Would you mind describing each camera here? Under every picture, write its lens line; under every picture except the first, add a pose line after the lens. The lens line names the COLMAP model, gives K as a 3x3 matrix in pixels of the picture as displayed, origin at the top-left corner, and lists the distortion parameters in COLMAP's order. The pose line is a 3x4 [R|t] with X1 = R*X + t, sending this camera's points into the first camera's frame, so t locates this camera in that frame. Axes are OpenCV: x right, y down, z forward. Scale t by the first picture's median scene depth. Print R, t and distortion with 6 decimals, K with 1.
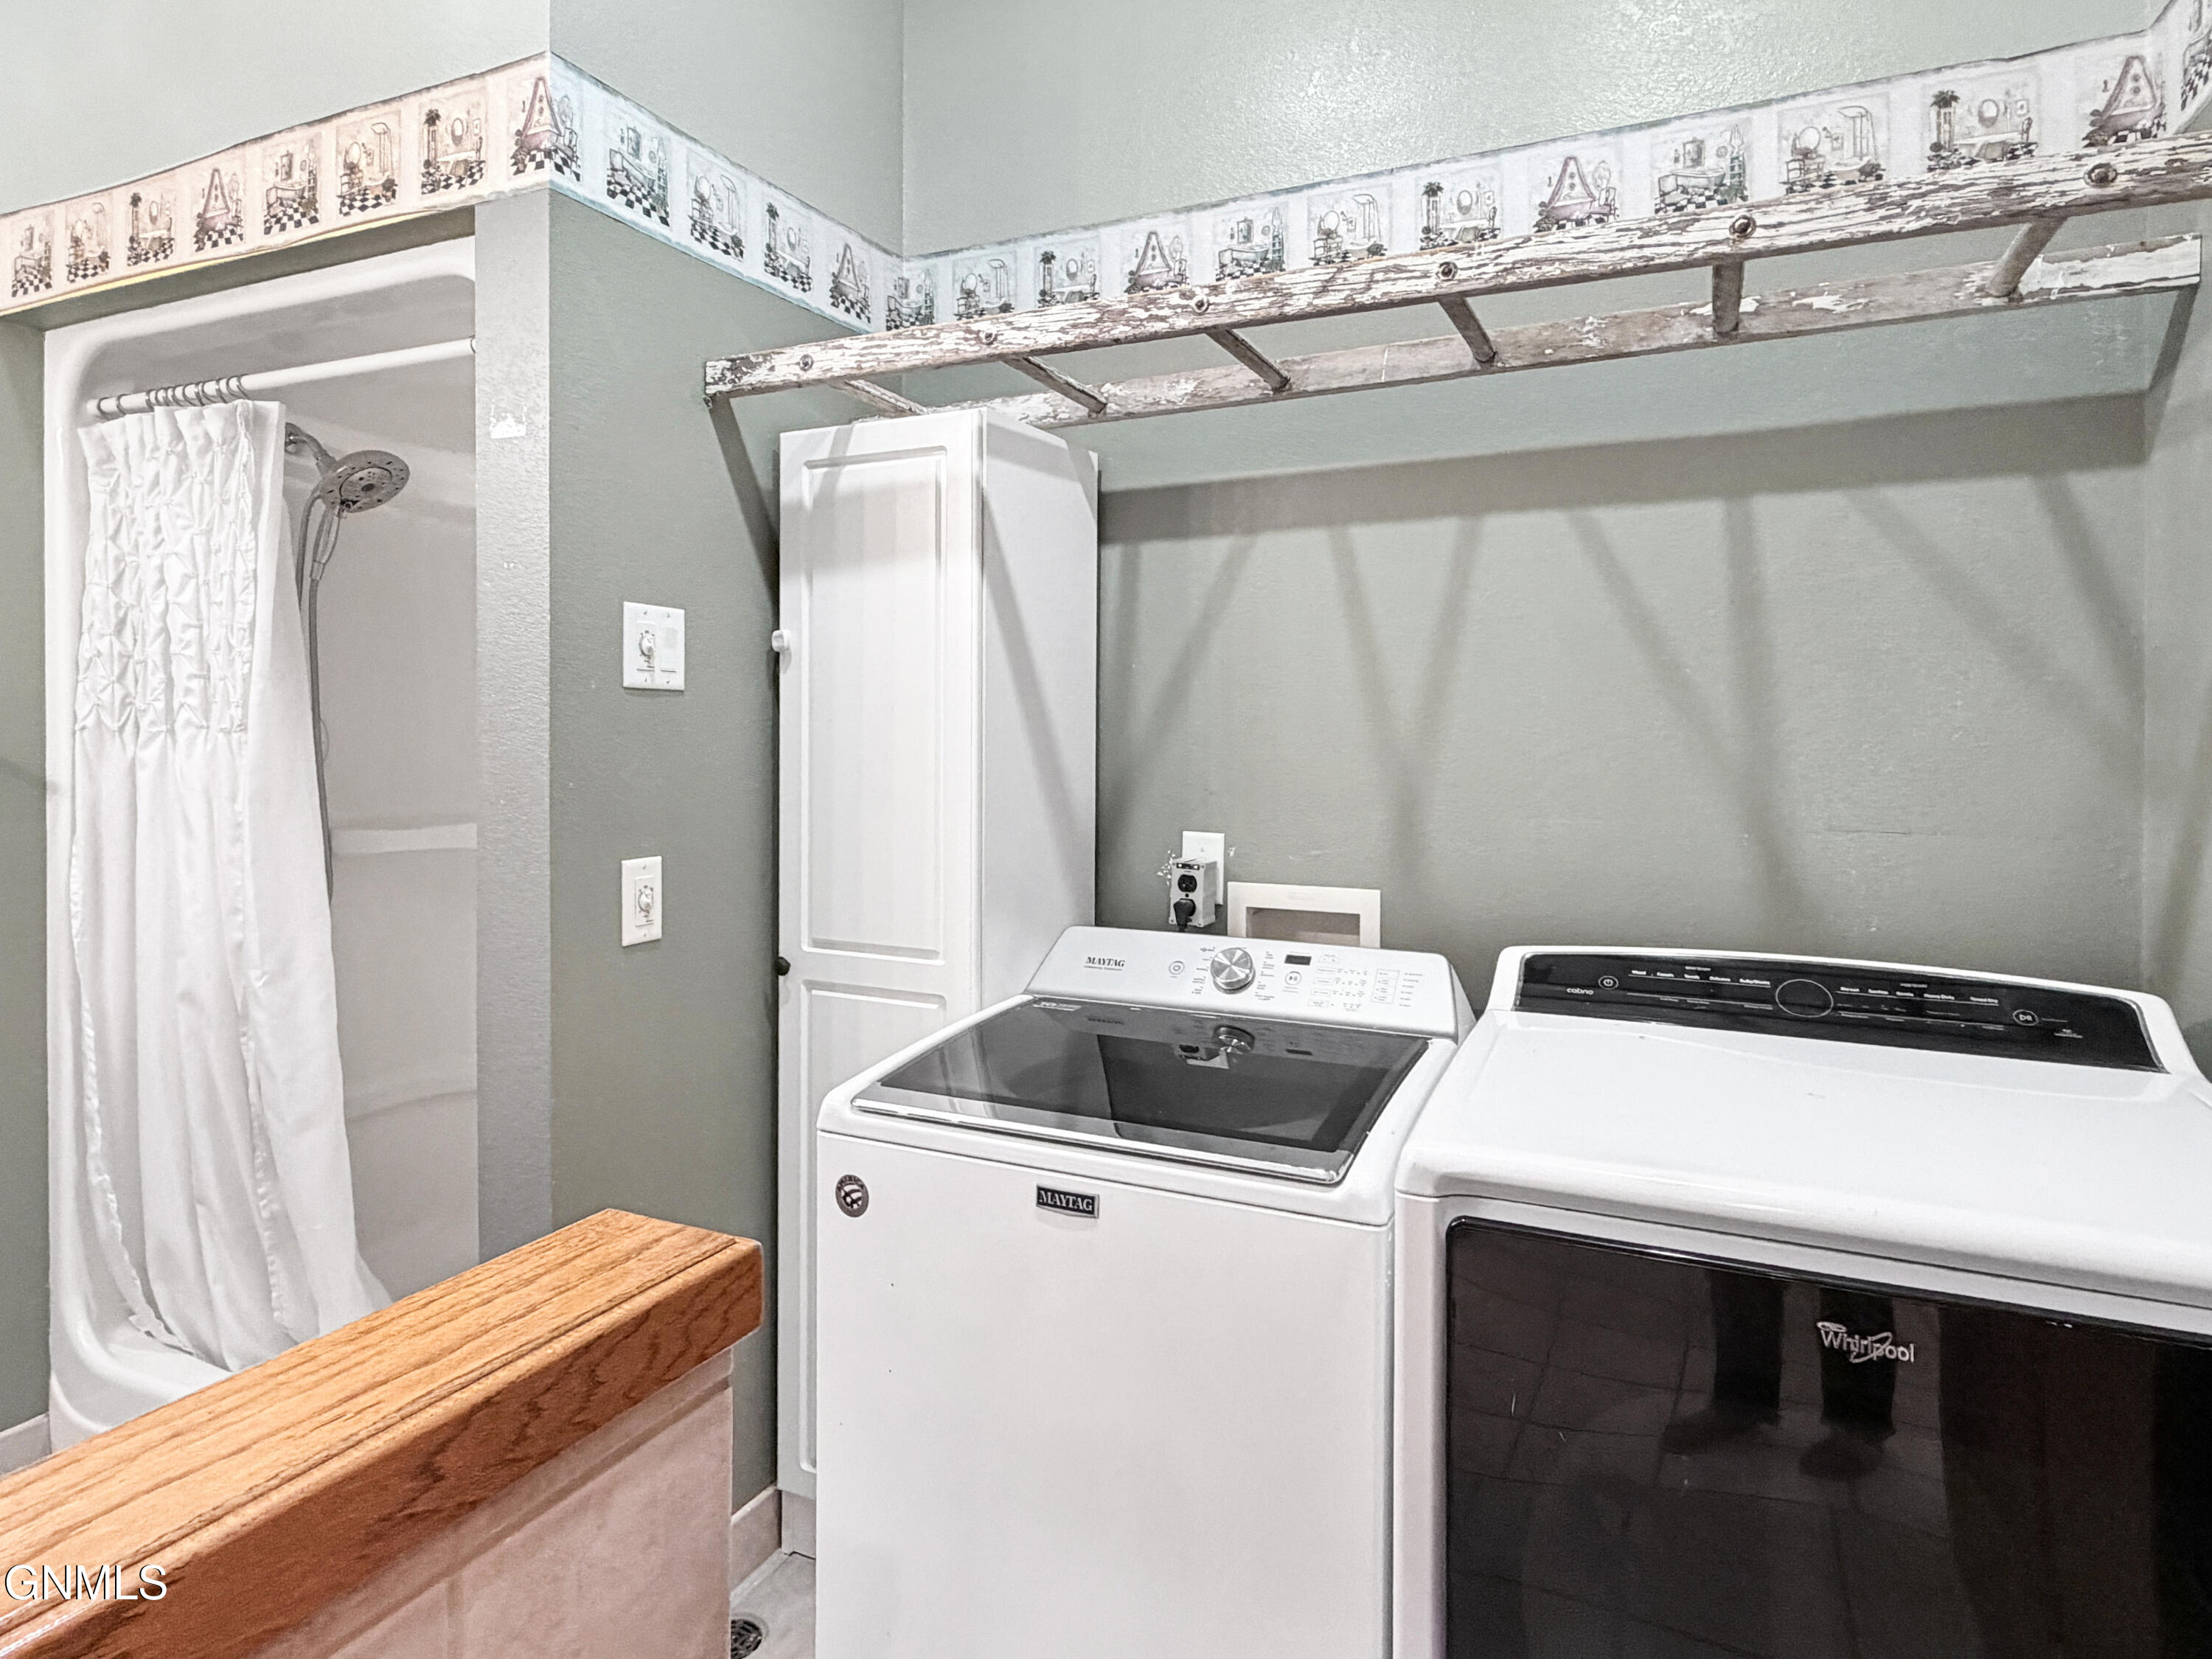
lens RADIAL K [[1298.6, 0, 1095.1], [0, 1298.6, 741.3], [0, 0, 1]] dist [0.000497, -0.000124]
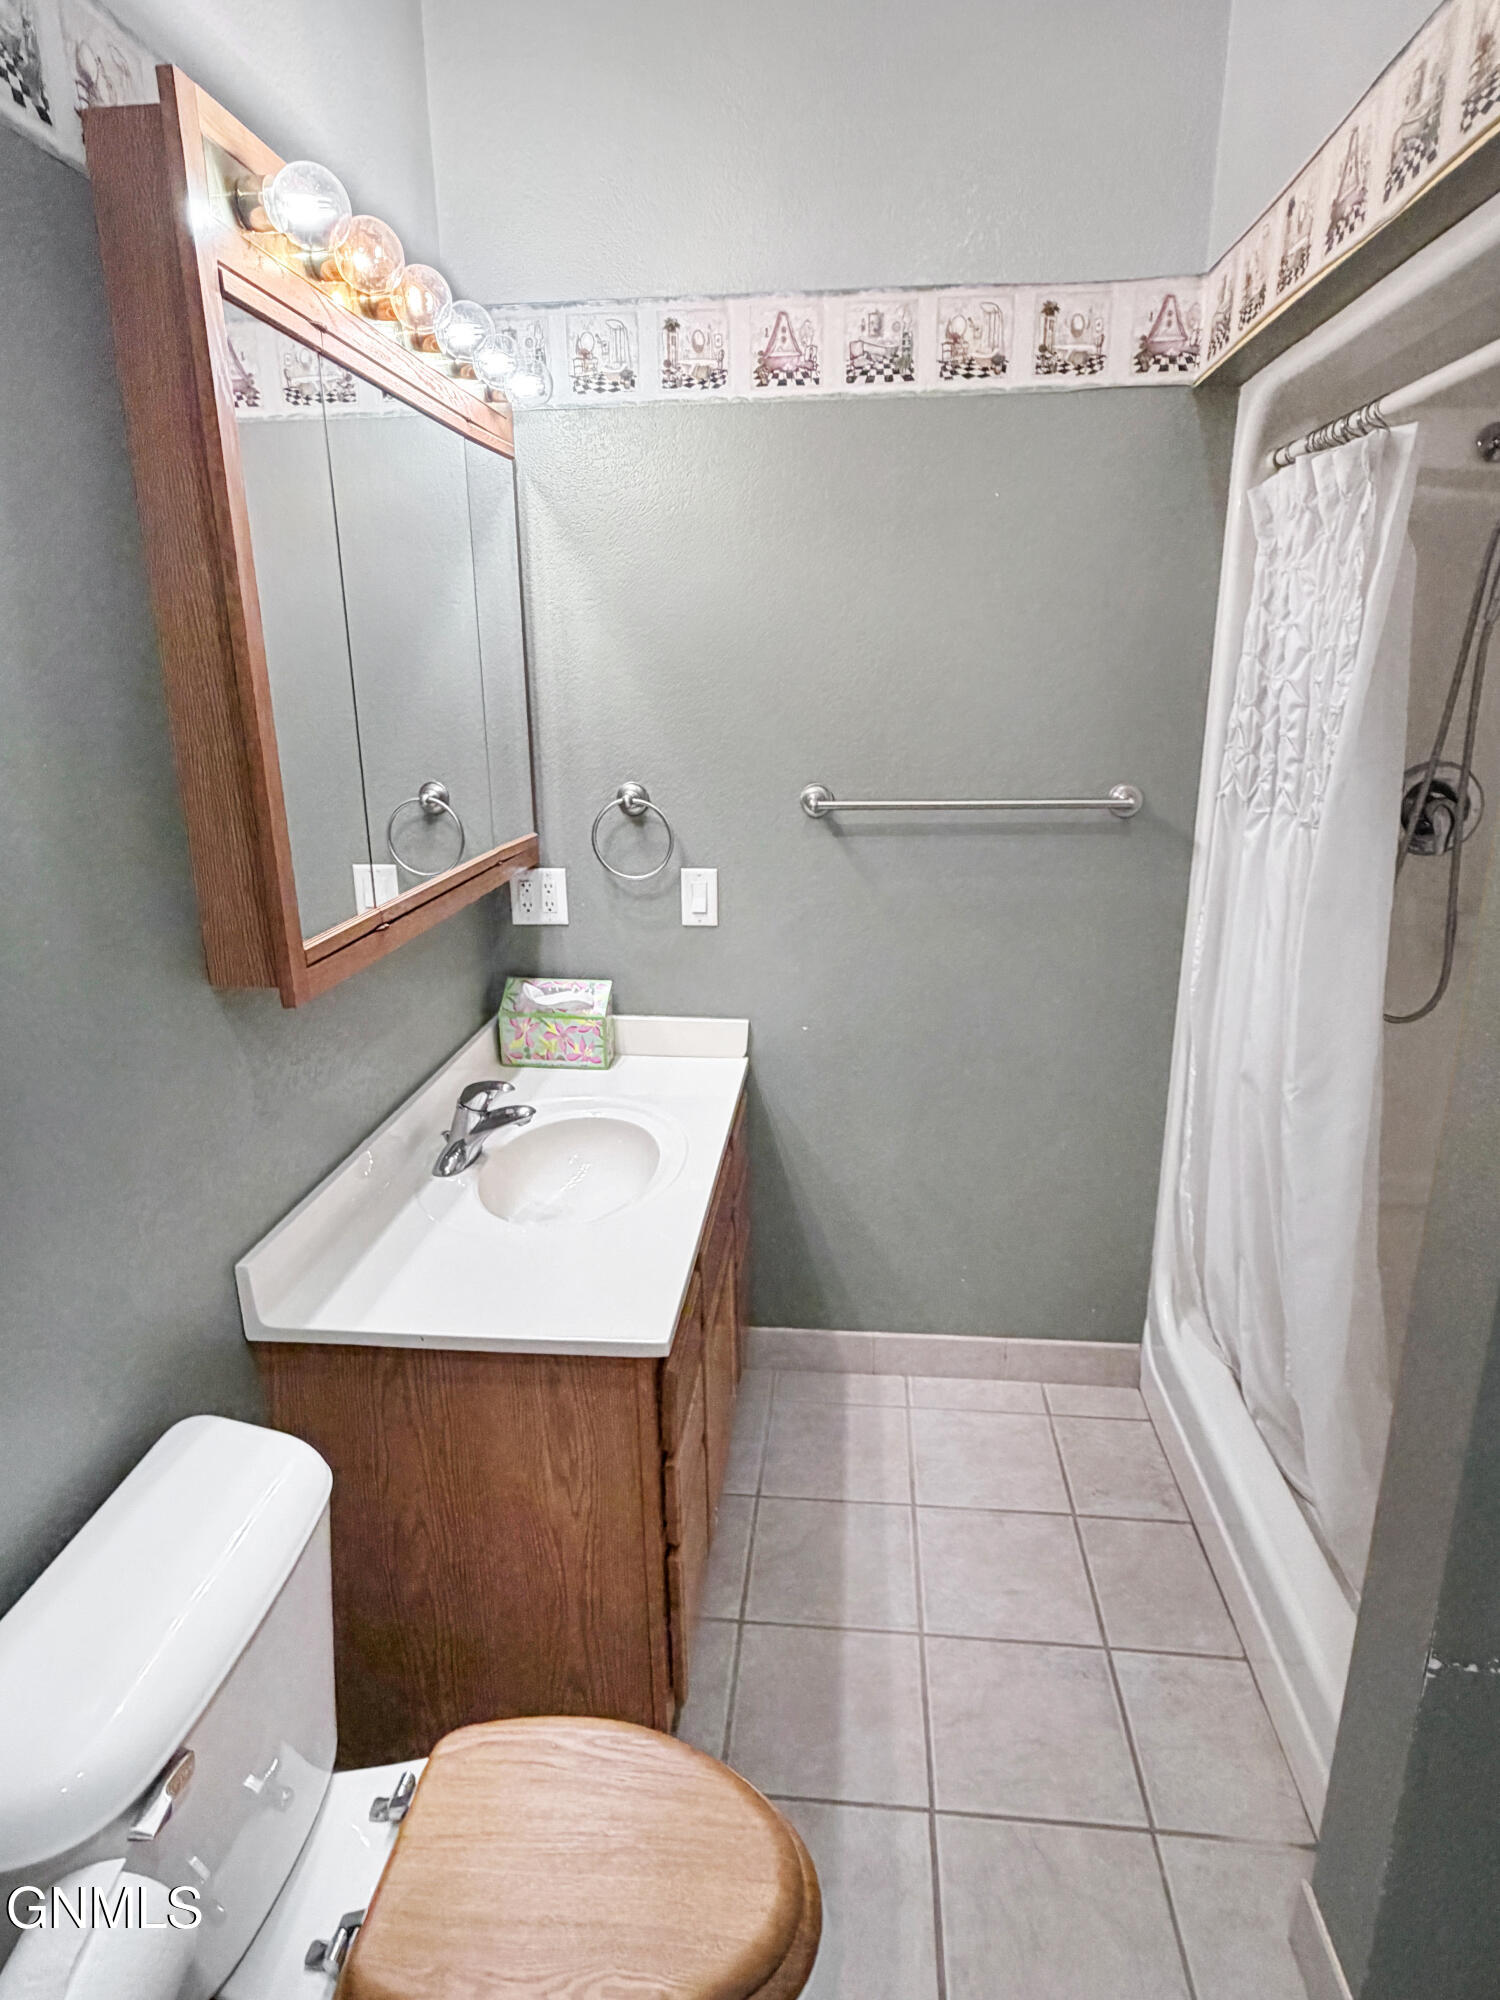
lens RADIAL K [[1125.1, 0, 750.0], [0, 1125.1, 1000.0], [0, 0, 1]] dist [0.004002, -0.000876]
pose [[0.334849, 0.258876, -0.906013, -0.037639], [-0.000454, 0.961564, 0.274581, -0.107075], [0.942272, -0.091532, 0.322096, 0.345822]]
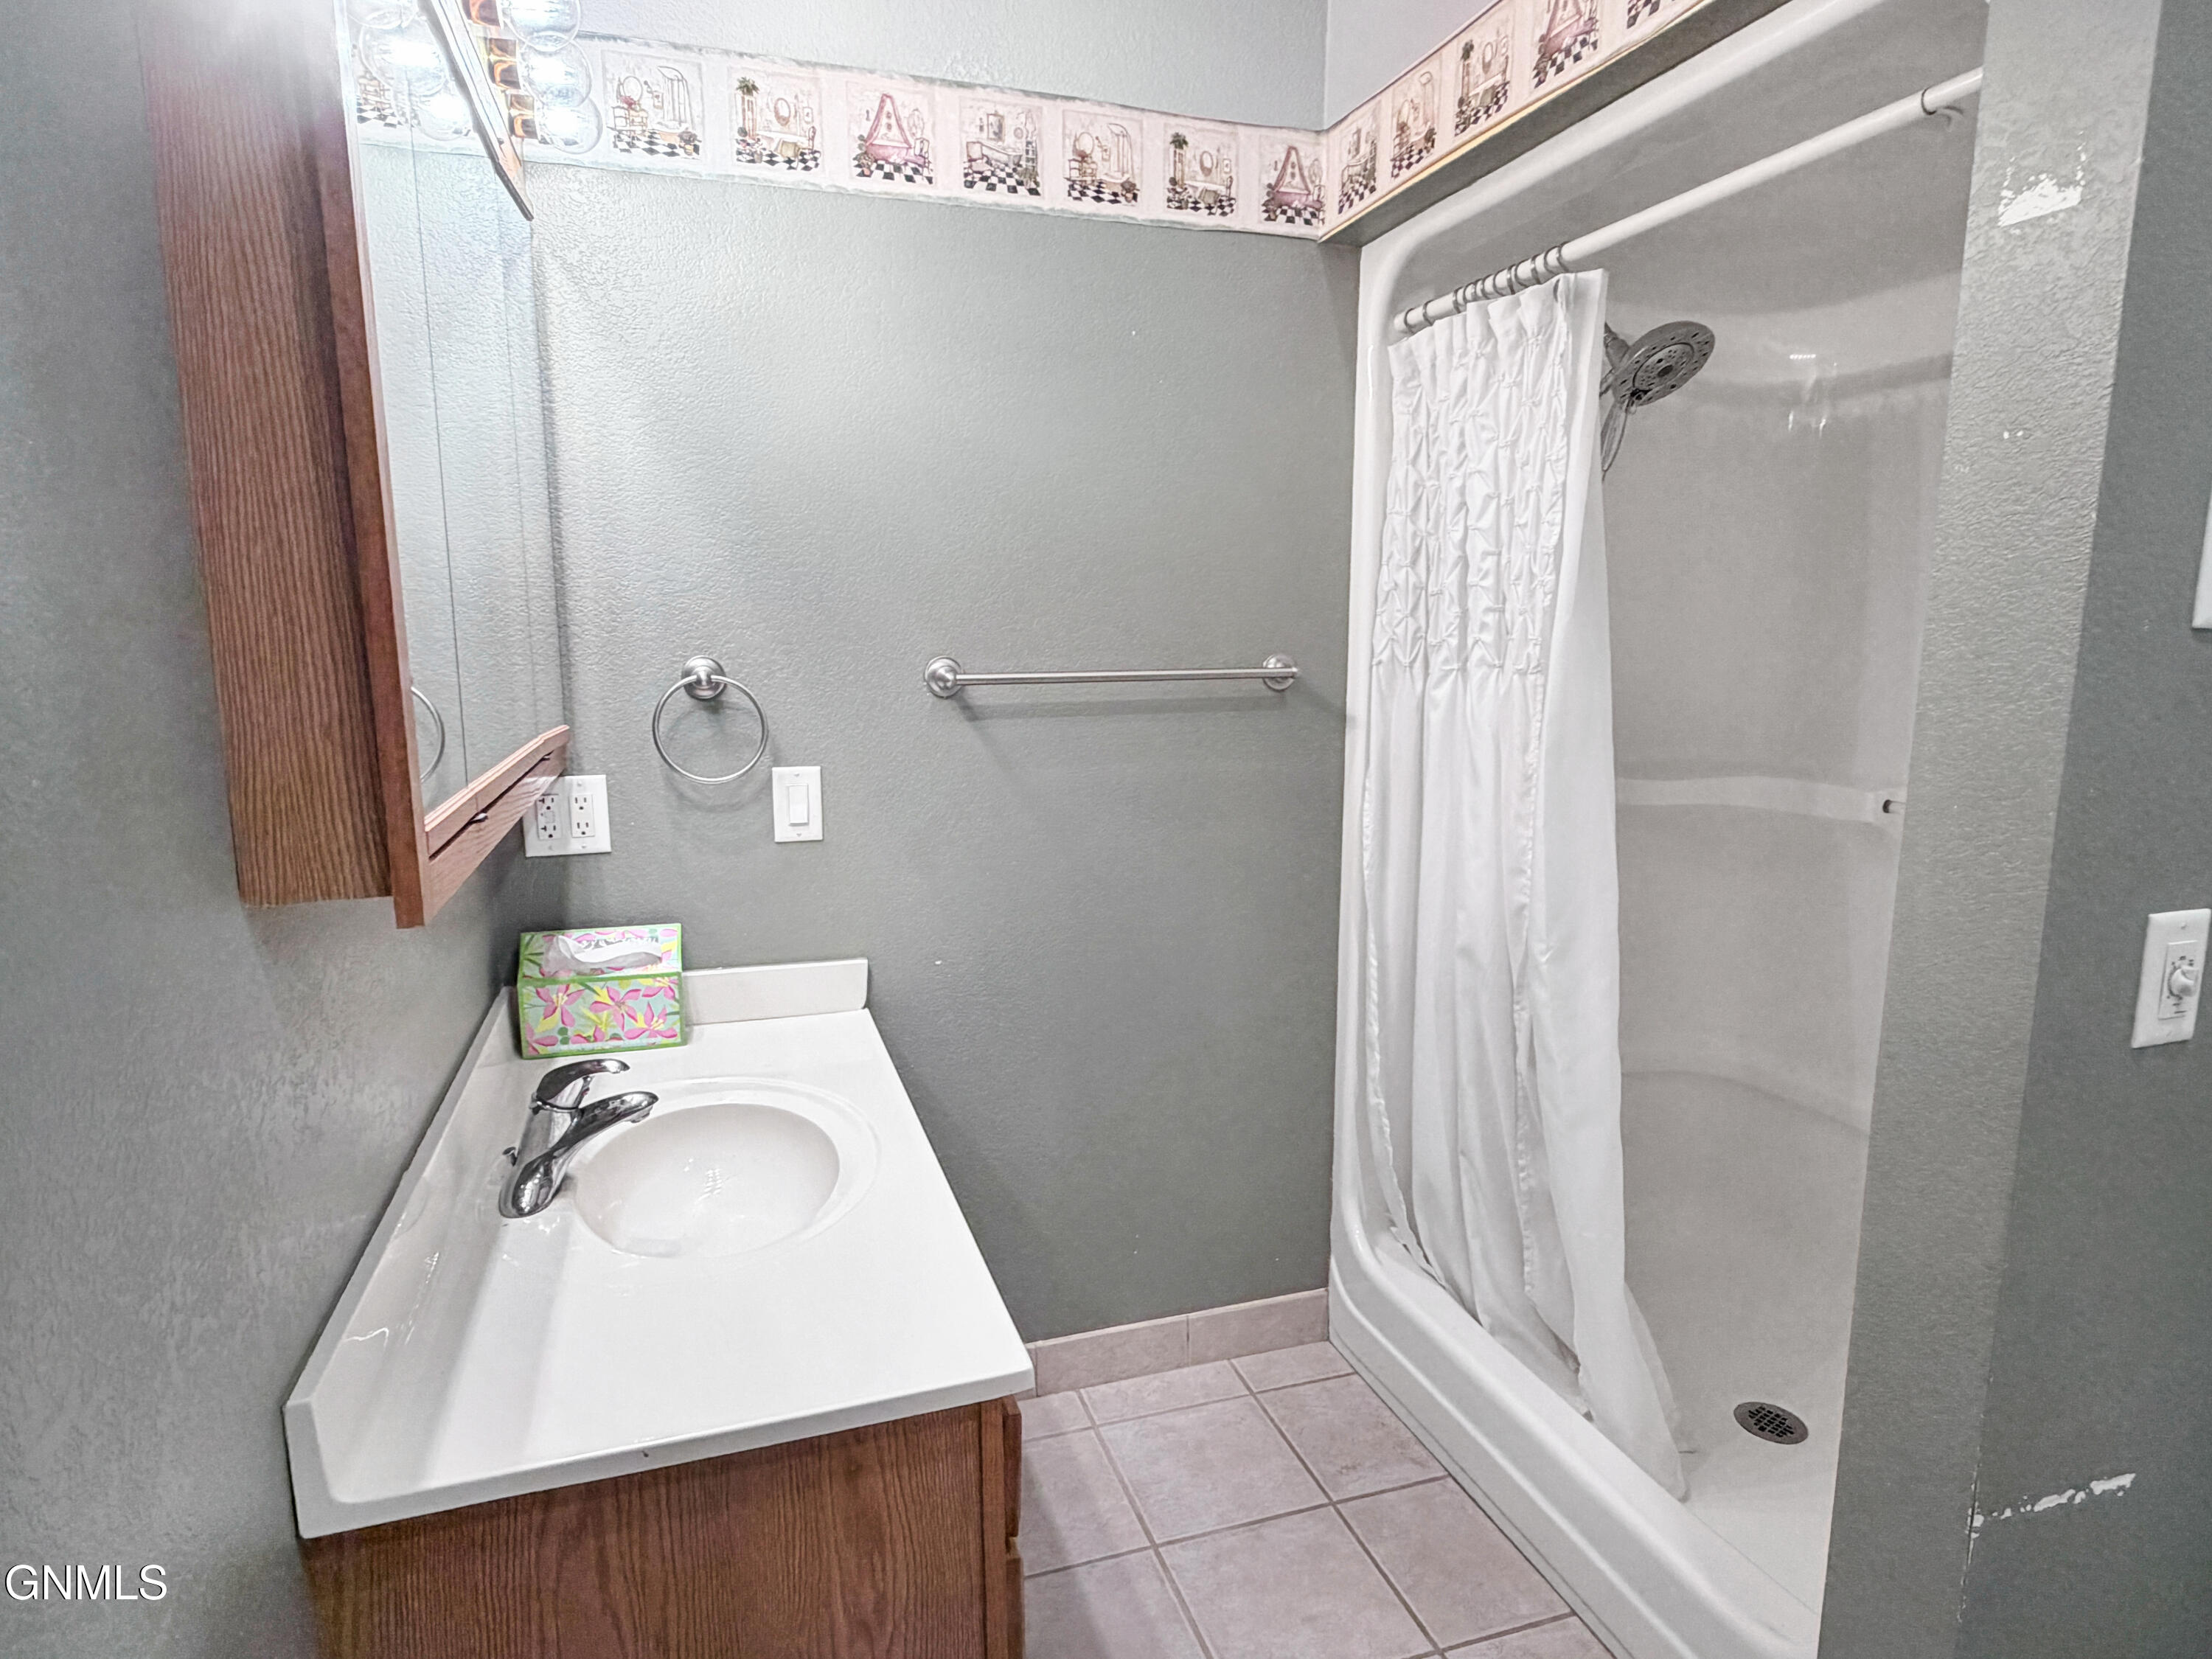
lens RADIAL K [[1244.3, 0, 1111.1], [0, 1244.3, 834.1], [0, 0, 1]] dist [0.004002, -0.000876]
pose [[0.685969, 0.116053, -0.718317, -0.231990], [-0.005014, 0.987929, 0.154824, -0.028427], [0.727614, -0.102603, 0.678271, 0.201283]]
